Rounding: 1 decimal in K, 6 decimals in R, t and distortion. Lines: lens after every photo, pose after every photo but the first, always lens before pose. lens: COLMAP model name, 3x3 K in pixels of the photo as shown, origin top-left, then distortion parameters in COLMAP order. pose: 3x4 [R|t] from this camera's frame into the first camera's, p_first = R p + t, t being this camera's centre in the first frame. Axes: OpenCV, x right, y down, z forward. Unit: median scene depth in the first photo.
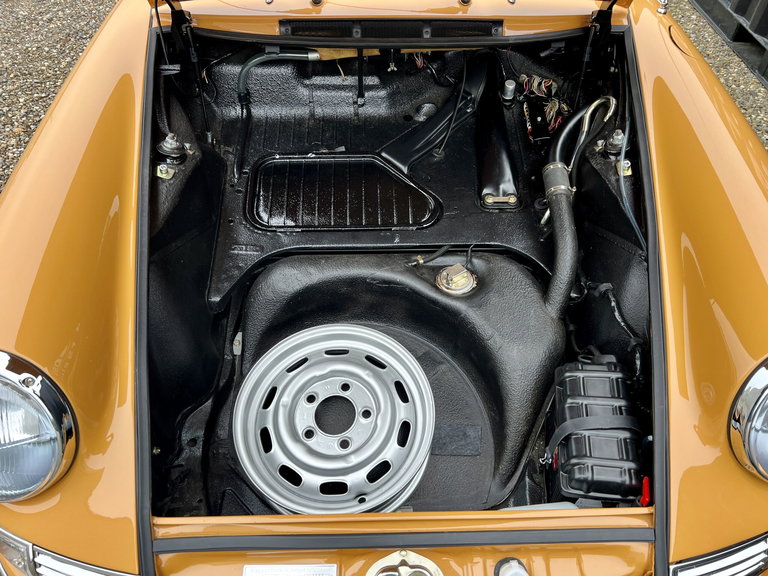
lens RADIAL K [[575.7, 0, 391.7], [0, 575.7, 283.2], [0, 0, 1]] dist [0.009582, -0.008641]
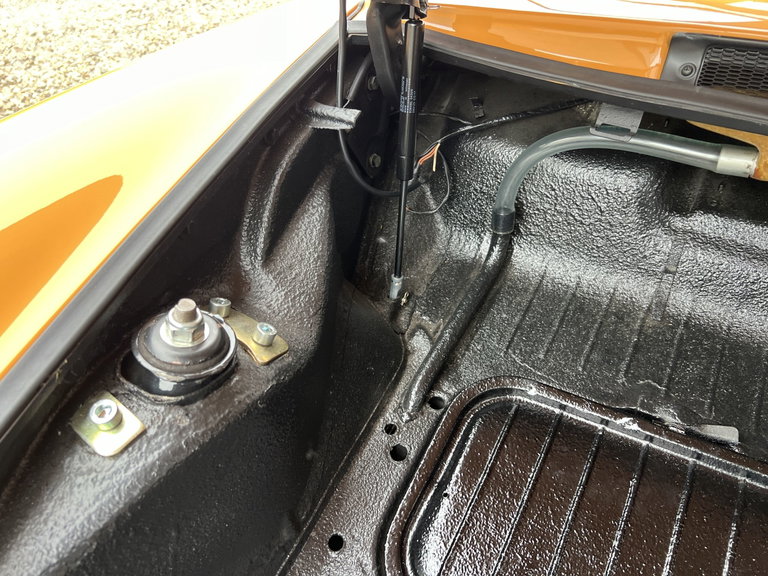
lens RADIAL K [[575.7, 0, 391.7], [0, 575.7, 283.2], [0, 0, 1]] dist [0.009582, -0.008641]
pose [[0.848171, 0.296464, -0.438994, -0.132433], [-0.358100, 0.931571, -0.062764, -0.228622], [0.390347, 0.210439, 0.896295, 0.616256]]
